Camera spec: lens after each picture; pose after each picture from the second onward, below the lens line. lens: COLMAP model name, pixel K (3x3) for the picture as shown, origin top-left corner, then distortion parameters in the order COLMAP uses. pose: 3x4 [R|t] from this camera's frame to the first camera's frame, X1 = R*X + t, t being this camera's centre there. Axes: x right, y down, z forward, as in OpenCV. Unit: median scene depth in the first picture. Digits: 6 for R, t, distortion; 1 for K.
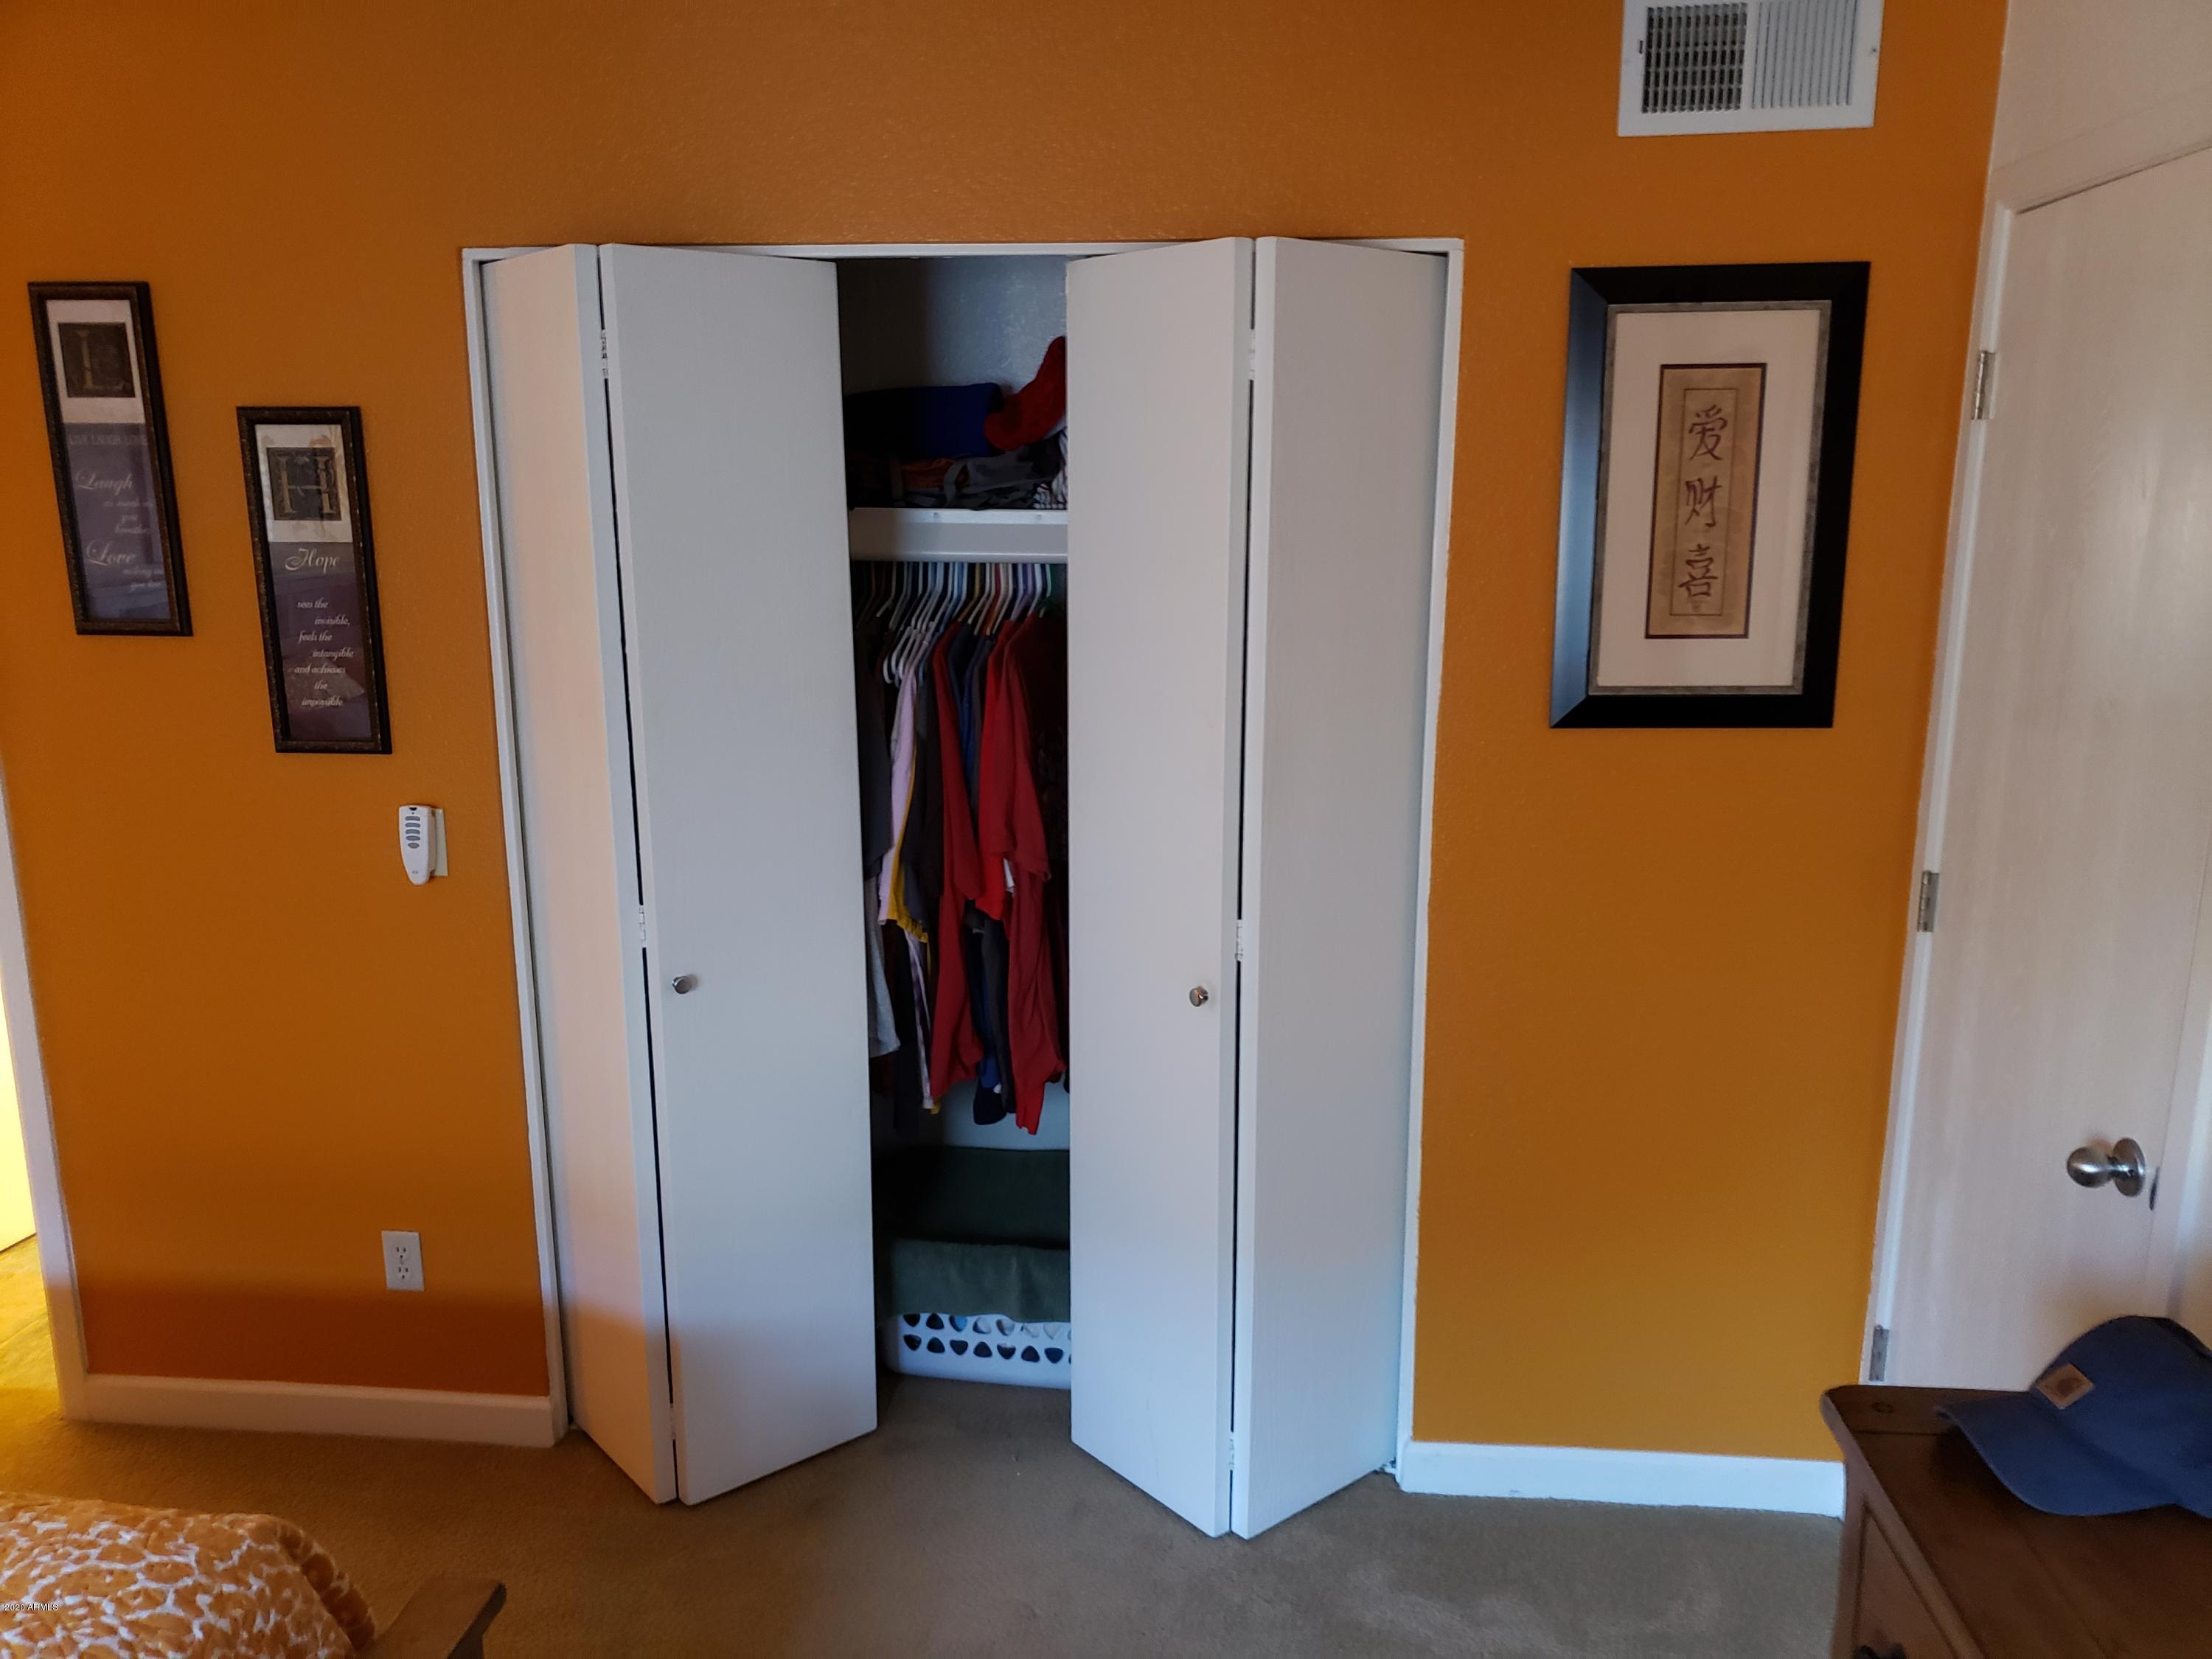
lens RADIAL K [[1710.2, 0, 1107.0], [0, 1710.2, 845.9], [0, 0, 1]] dist [0.032553, -0.025250]
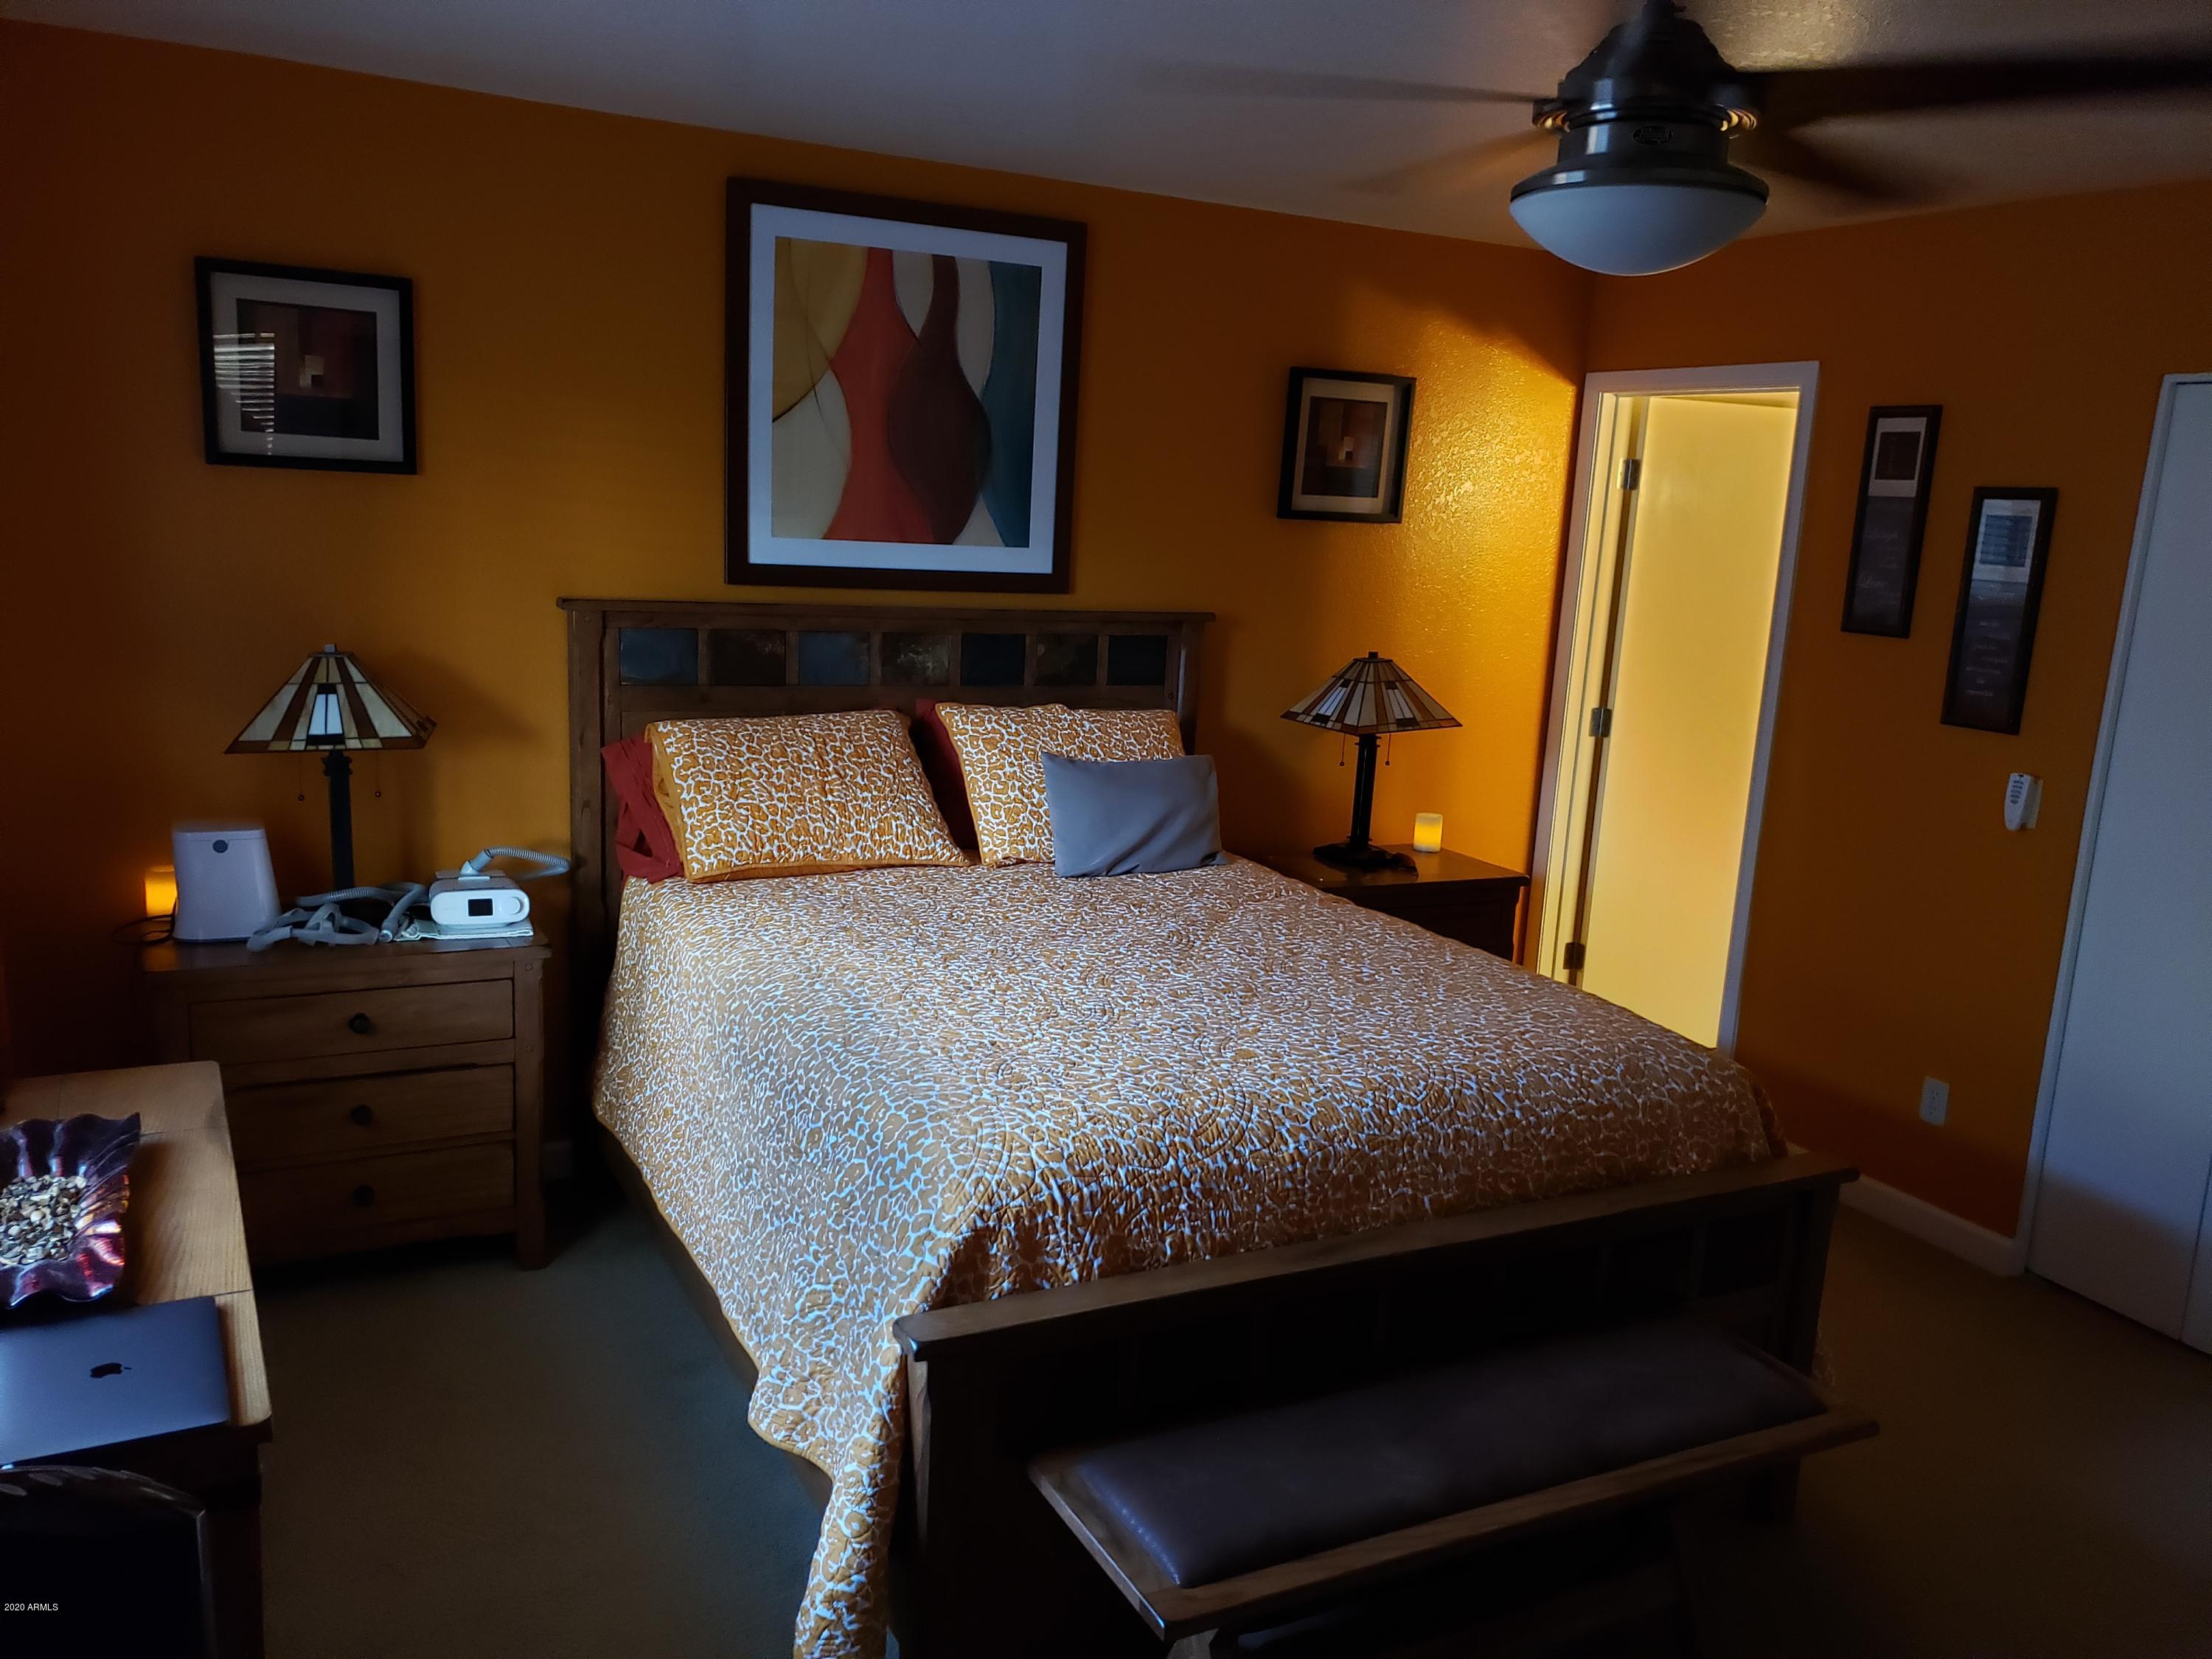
lens RADIAL K [[1710.2, 0, 1099.1], [0, 1710.2, 834.8], [0, 0, 1]] dist [0.032553, -0.025250]
pose [[0.529180, 0.191656, -0.826581, 0.363347], [-0.237802, 0.968616, 0.072347, 0.102111], [0.814505, 0.158278, 0.558148, -0.375516]]
